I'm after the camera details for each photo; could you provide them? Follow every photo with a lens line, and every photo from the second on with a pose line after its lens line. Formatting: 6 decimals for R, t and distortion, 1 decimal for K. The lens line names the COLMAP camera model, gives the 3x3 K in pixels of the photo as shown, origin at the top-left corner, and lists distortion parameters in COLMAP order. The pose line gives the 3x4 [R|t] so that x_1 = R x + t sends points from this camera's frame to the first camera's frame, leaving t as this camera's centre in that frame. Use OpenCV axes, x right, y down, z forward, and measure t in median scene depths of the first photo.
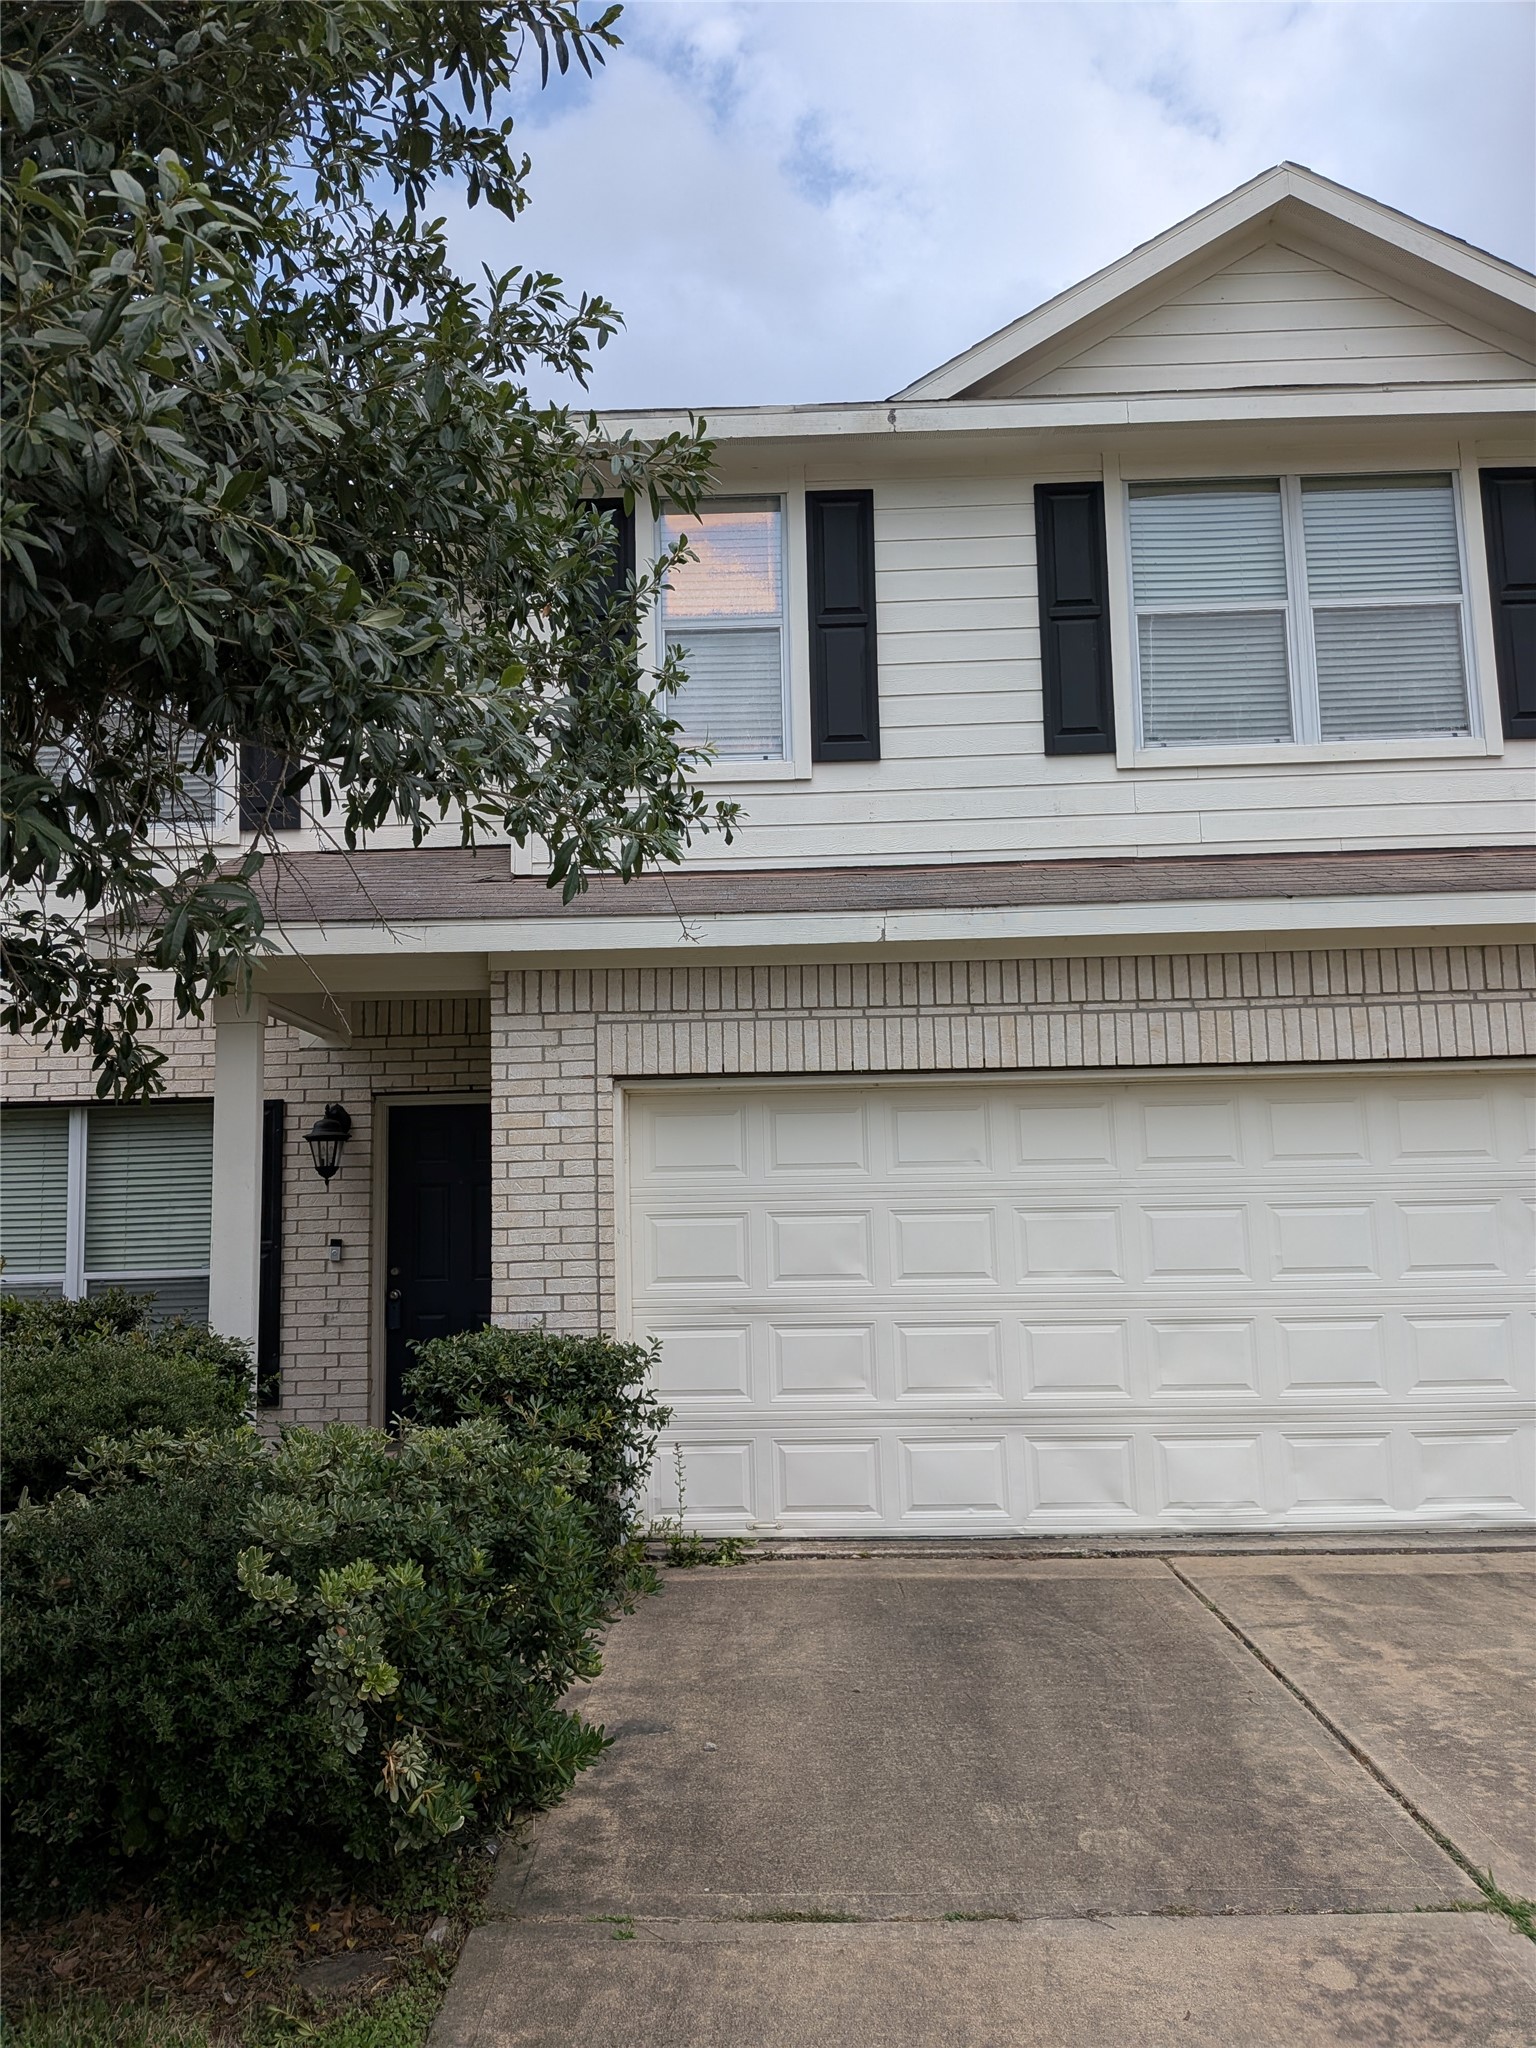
lens RADIAL K [[1474.3, 0, 744.1], [0, 1474.3, 1047.2], [0, 0, 1]] dist [0.048233, -0.088749]
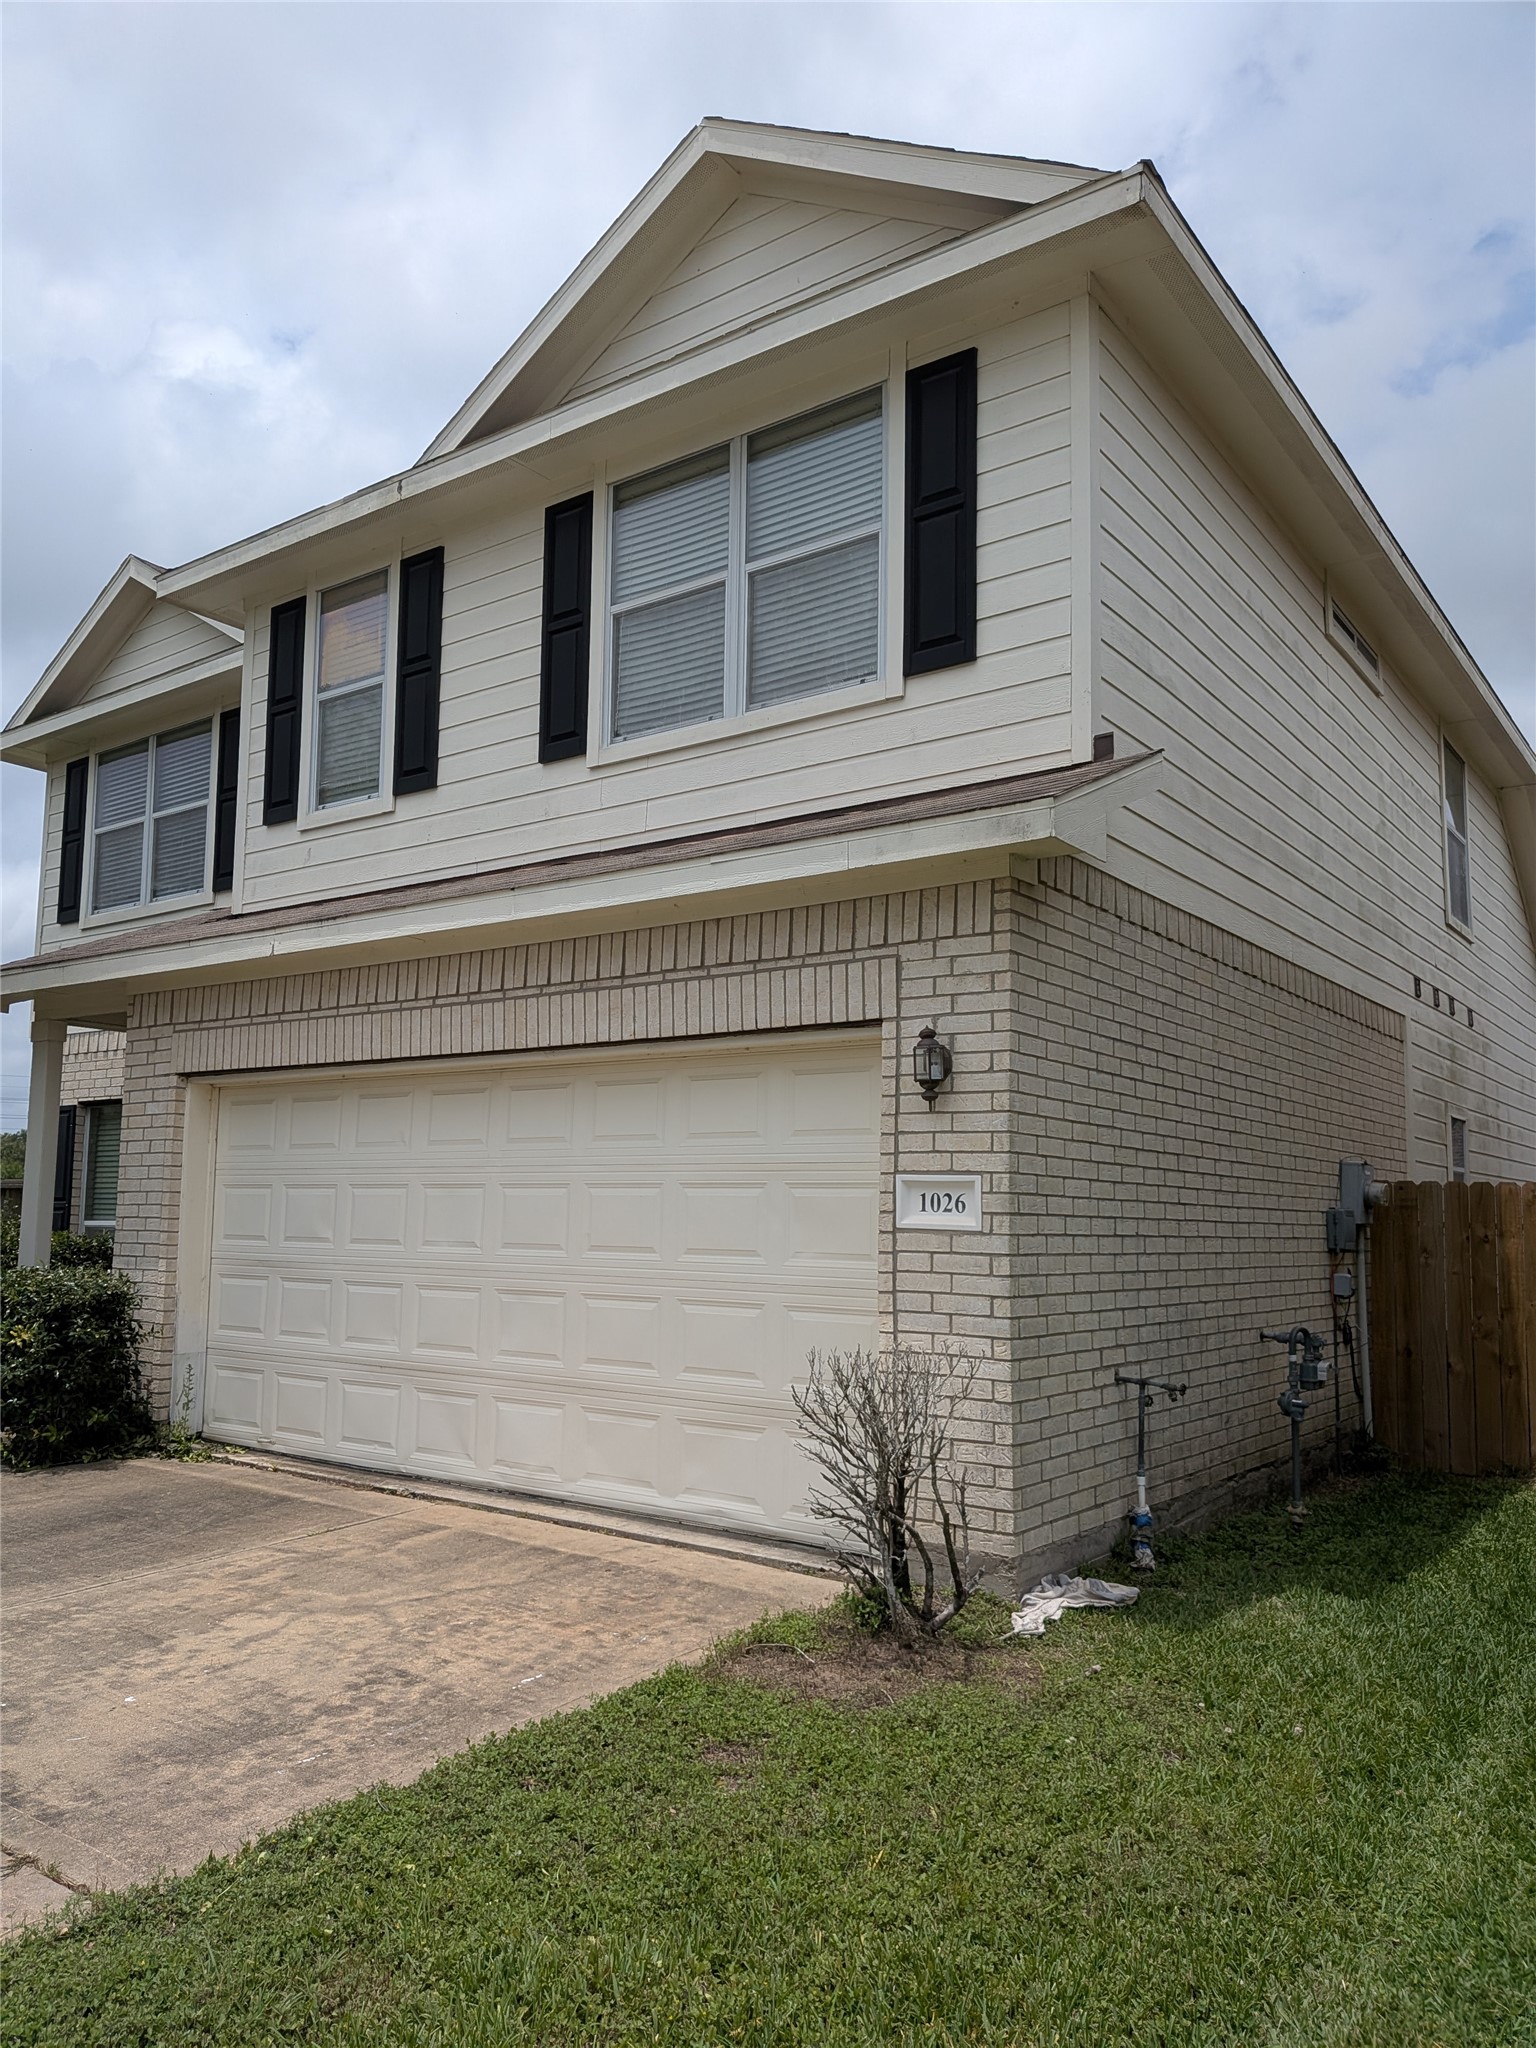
lens RADIAL K [[1474.3, 0, 743.4], [0, 1474.3, 1061.7], [0, 0, 1]] dist [0.048233, -0.088749]
pose [[0.825666, -0.026446, -0.563539, 1.019154], [0.035018, 0.999377, 0.004408, 0.020008], [0.563071, -0.023373, 0.826078, 0.215234]]
